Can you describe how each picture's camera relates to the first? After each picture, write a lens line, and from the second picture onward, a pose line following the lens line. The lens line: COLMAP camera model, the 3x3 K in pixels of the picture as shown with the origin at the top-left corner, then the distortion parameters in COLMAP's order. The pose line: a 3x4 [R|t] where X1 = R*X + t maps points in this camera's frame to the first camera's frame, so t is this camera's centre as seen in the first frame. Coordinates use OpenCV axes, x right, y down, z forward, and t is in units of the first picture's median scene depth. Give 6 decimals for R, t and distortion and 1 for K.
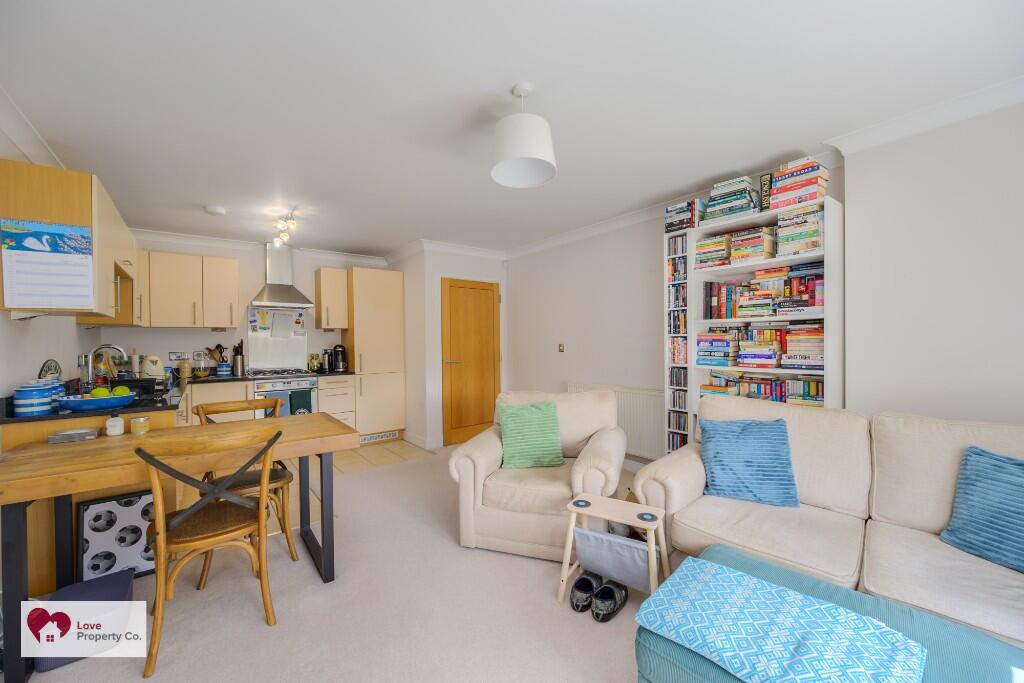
lens RADIAL K [[397.3, 0, 512.0], [0, 397.3, 341.5], [0, 0, 1]] dist [0.000182, -0.000054]
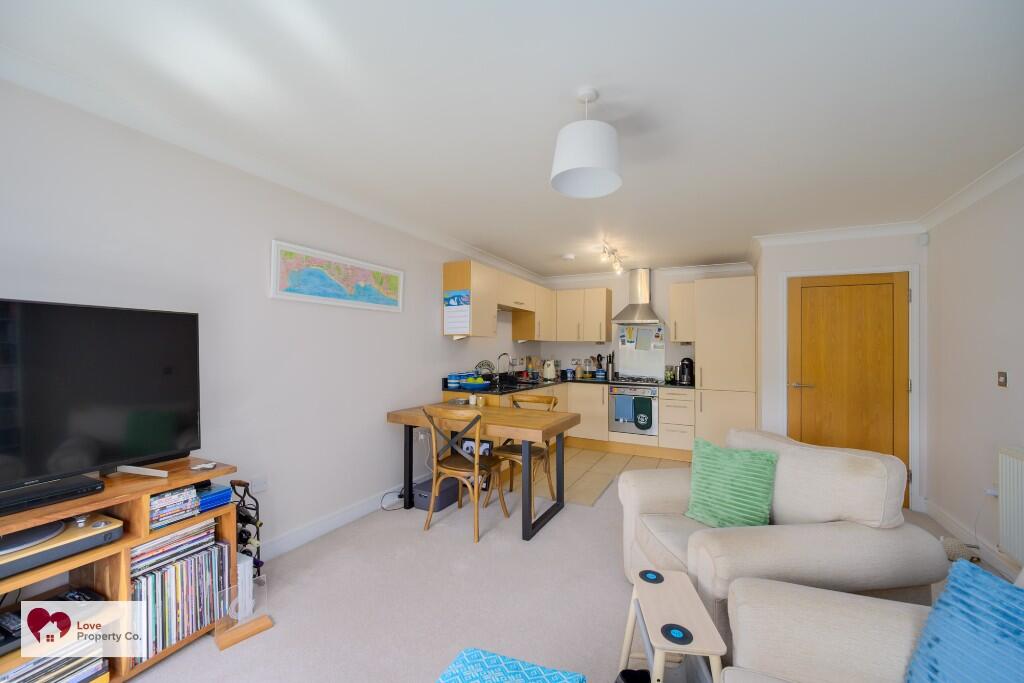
lens RADIAL K [[406.0, 0, 513.8], [0, 406.0, 344.3], [0, 0, 1]] dist [-0.000874, -0.000149]
pose [[0.438359, 0.004891, -0.898787, 0.359401], [-0.021233, 0.999762, -0.004916, -0.014760], [0.898549, 0.021239, 0.438359, 0.182963]]
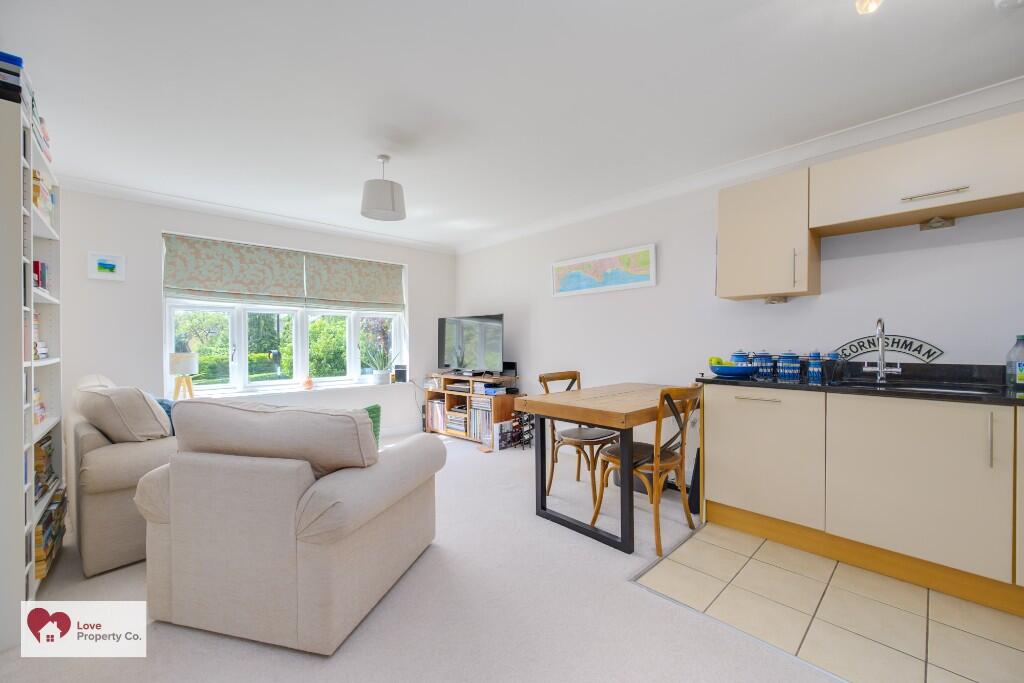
lens RADIAL K [[406.0, 0, 513.8], [0, 406.0, 344.3], [0, 0, 1]] dist [-0.000874, -0.000149]
pose [[-0.994057, 0.029934, -0.104663, -0.124133], [0.027506, 0.999320, 0.024566, 0.011888], [0.105327, 0.021541, -0.994204, 1.138241]]
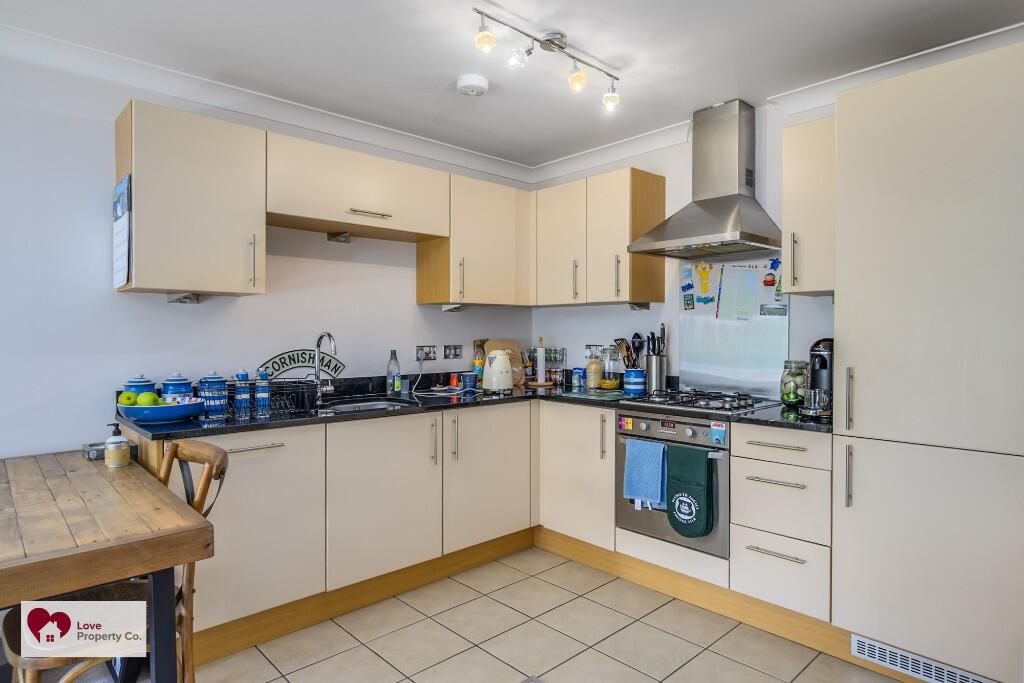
lens RADIAL K [[589.6, 0, 512.0], [0, 589.6, 341.5], [0, 0, 1]] dist [0.002522, 0.000130]
pose [[0.095063, 0.027767, -0.995084, 0.054492], [-0.002604, 0.999614, 0.027645, -0.003893], [0.995468, -0.000037, 0.095098, 0.818849]]
